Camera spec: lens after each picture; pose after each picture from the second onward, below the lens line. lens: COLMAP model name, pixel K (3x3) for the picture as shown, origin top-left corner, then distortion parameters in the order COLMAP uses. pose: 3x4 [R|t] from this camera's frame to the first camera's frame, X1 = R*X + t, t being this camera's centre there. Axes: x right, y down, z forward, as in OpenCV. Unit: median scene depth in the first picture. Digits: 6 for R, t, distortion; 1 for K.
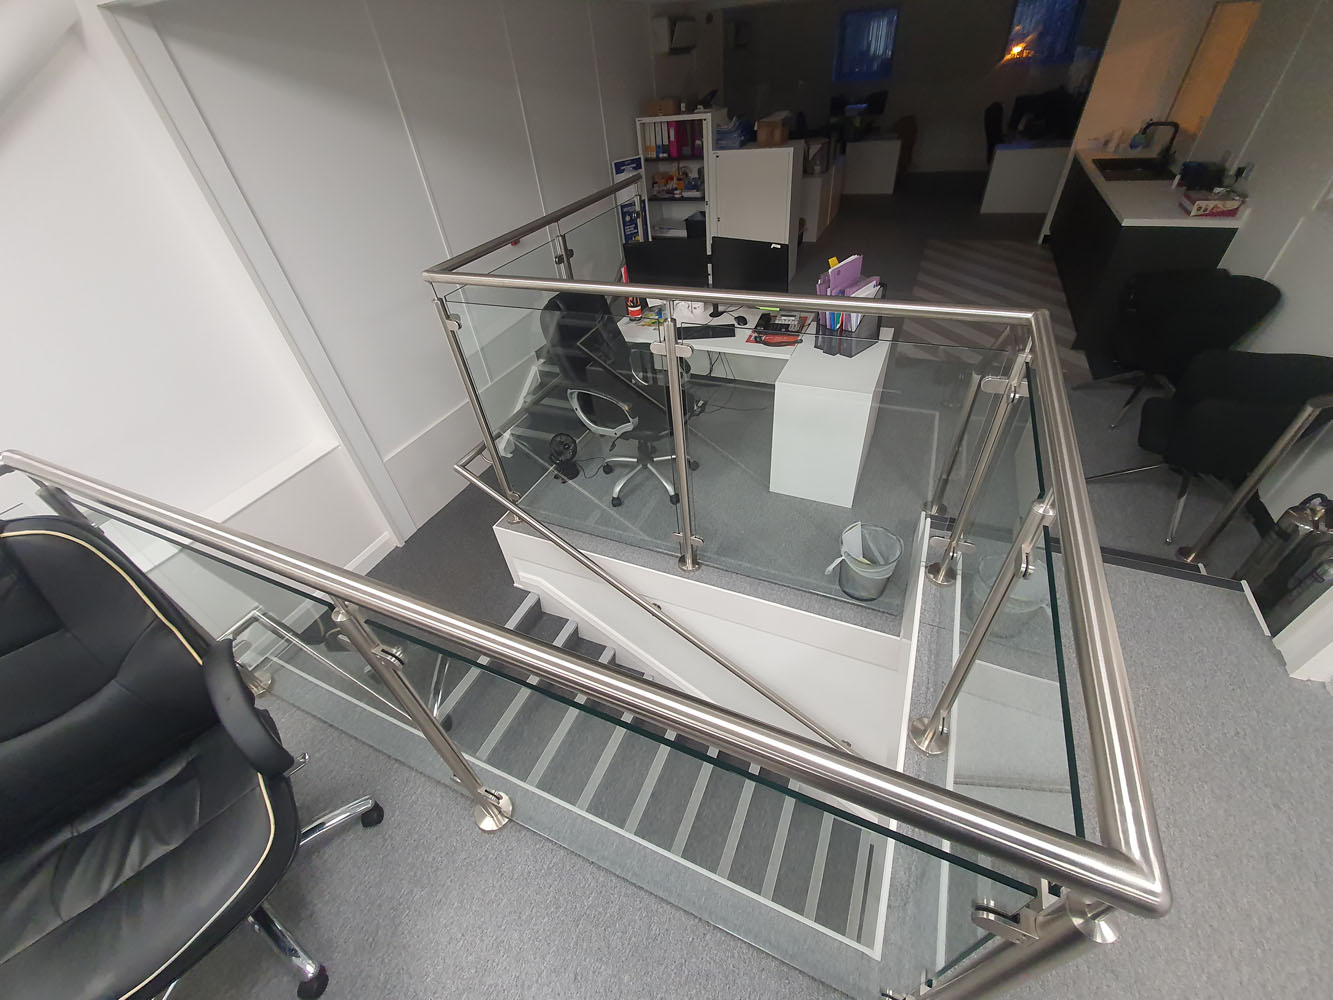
lens RADIAL K [[530.6, 0, 671.2], [0, 530.6, 503.3], [0, 0, 1]] dist [-0.001185, -0.000803]
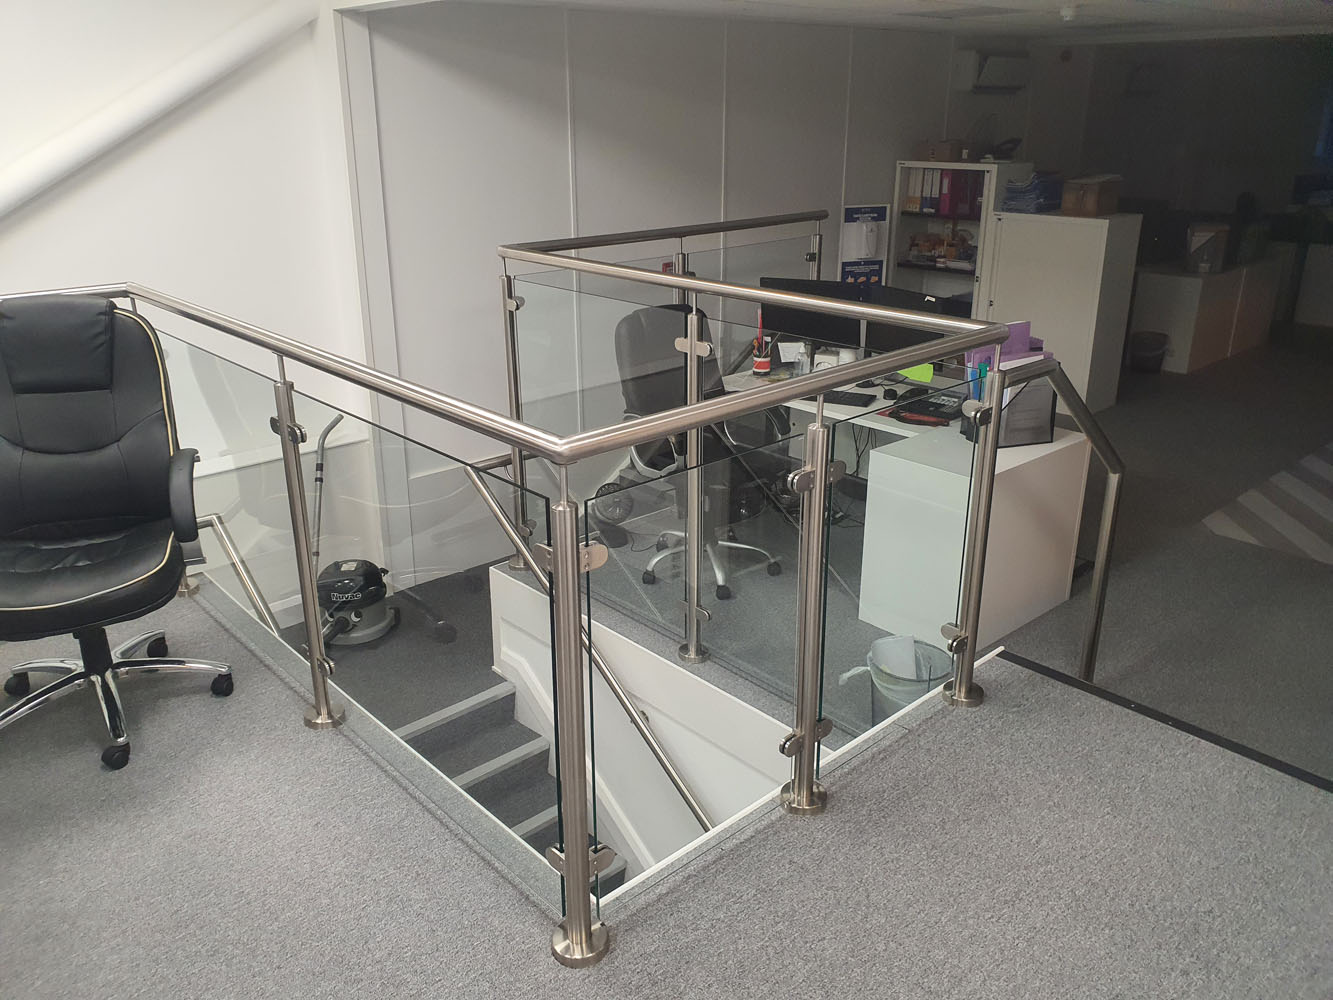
lens RADIAL K [[1040.8, 0, 662.3], [0, 1040.8, 492.9], [0, 0, 1]] dist [0.019291, -0.005792]
pose [[0.911483, 0.213548, -0.351562, 0.247991], [-0.316053, 0.910602, -0.266297, 0.168518], [0.263266, 0.353838, 0.897491, -0.204630]]
